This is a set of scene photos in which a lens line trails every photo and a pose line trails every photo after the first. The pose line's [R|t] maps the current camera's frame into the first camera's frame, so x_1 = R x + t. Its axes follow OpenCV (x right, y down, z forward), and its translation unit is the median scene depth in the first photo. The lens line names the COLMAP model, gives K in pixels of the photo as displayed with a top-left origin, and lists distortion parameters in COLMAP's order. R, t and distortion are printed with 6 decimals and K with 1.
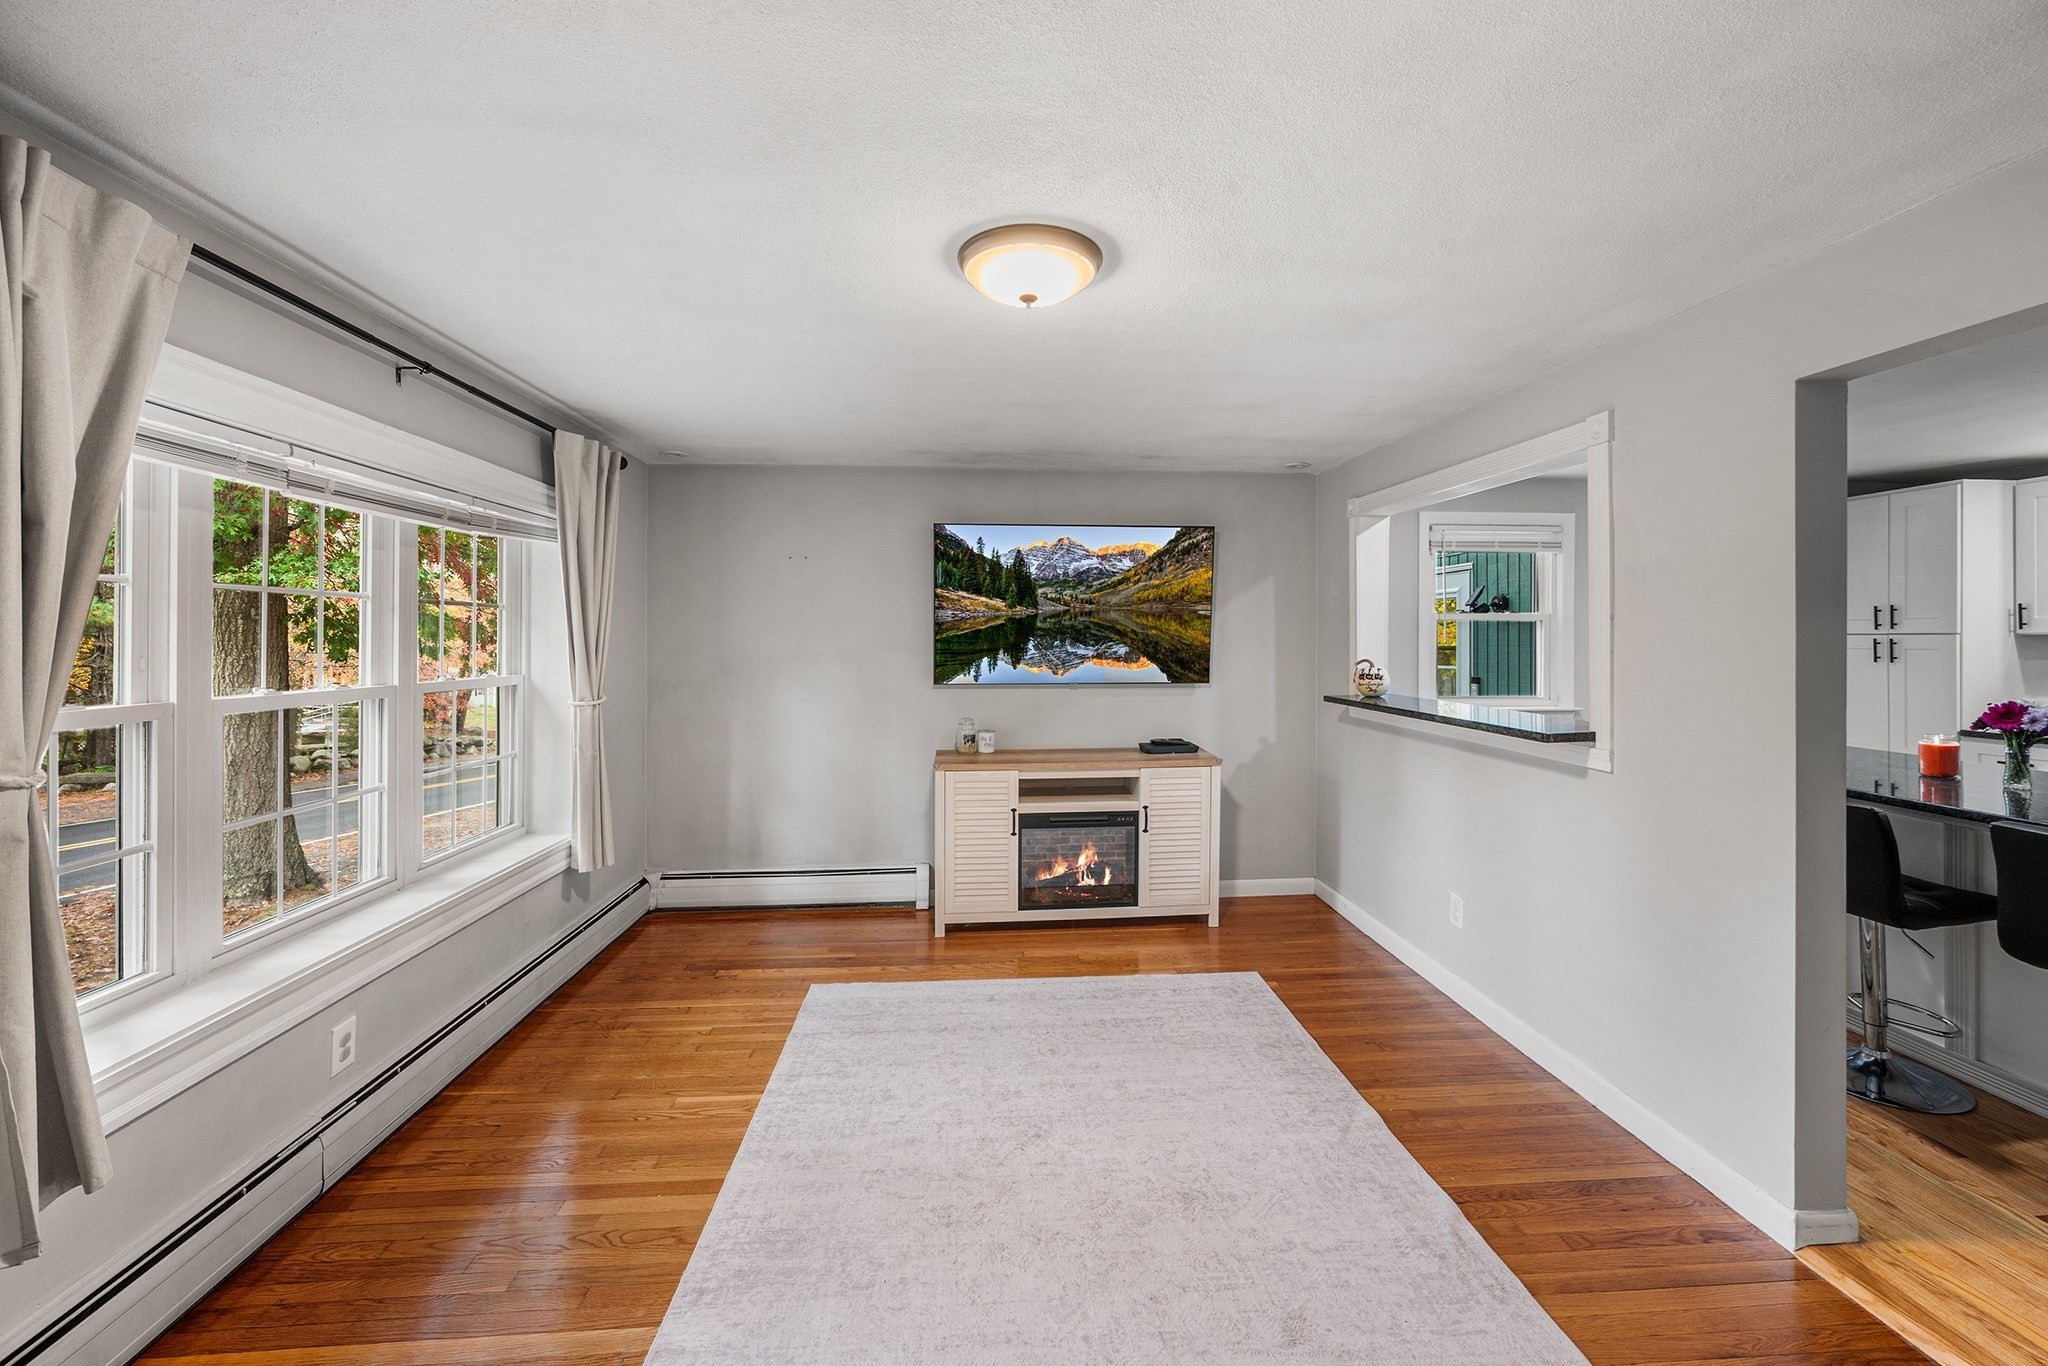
lens RADIAL K [[799.1, 0, 1029.2], [0, 799.1, 633.7], [0, 0, 1]] dist [-0.000230, -0.000015]
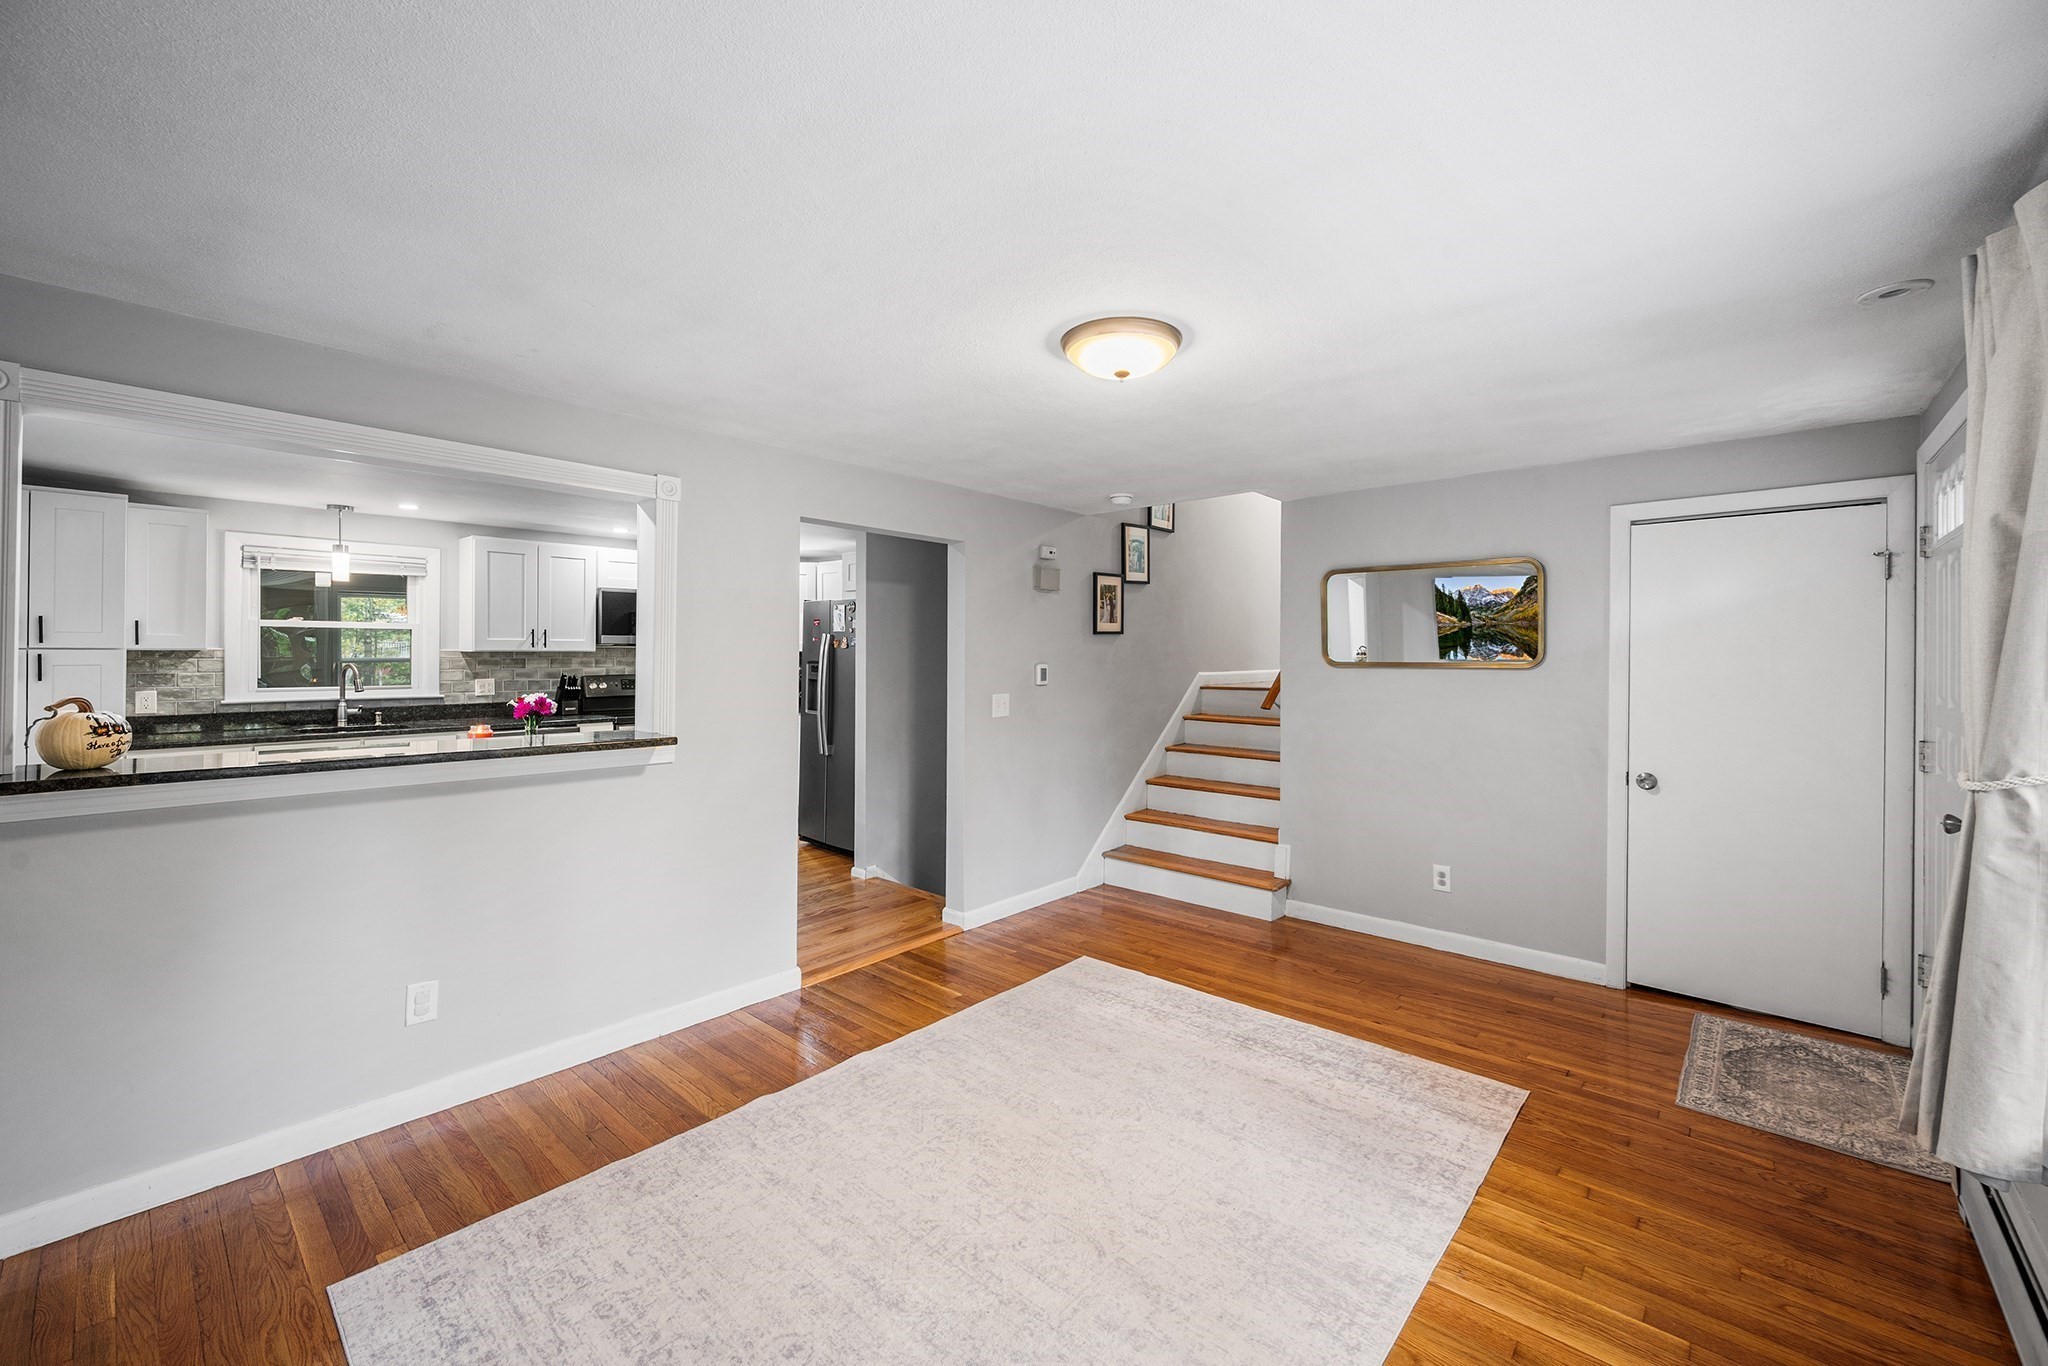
lens RADIAL K [[824.0, 0, 1034.3], [0, 824.0, 655.6], [0, 0, 1]] dist [0.000499, 0.000101]
pose [[-0.692632, -0.002713, 0.721286, -0.529342], [-0.006427, 0.999976, -0.002410, 0.004744], [-0.721262, -0.006304, -0.692633, 1.283776]]
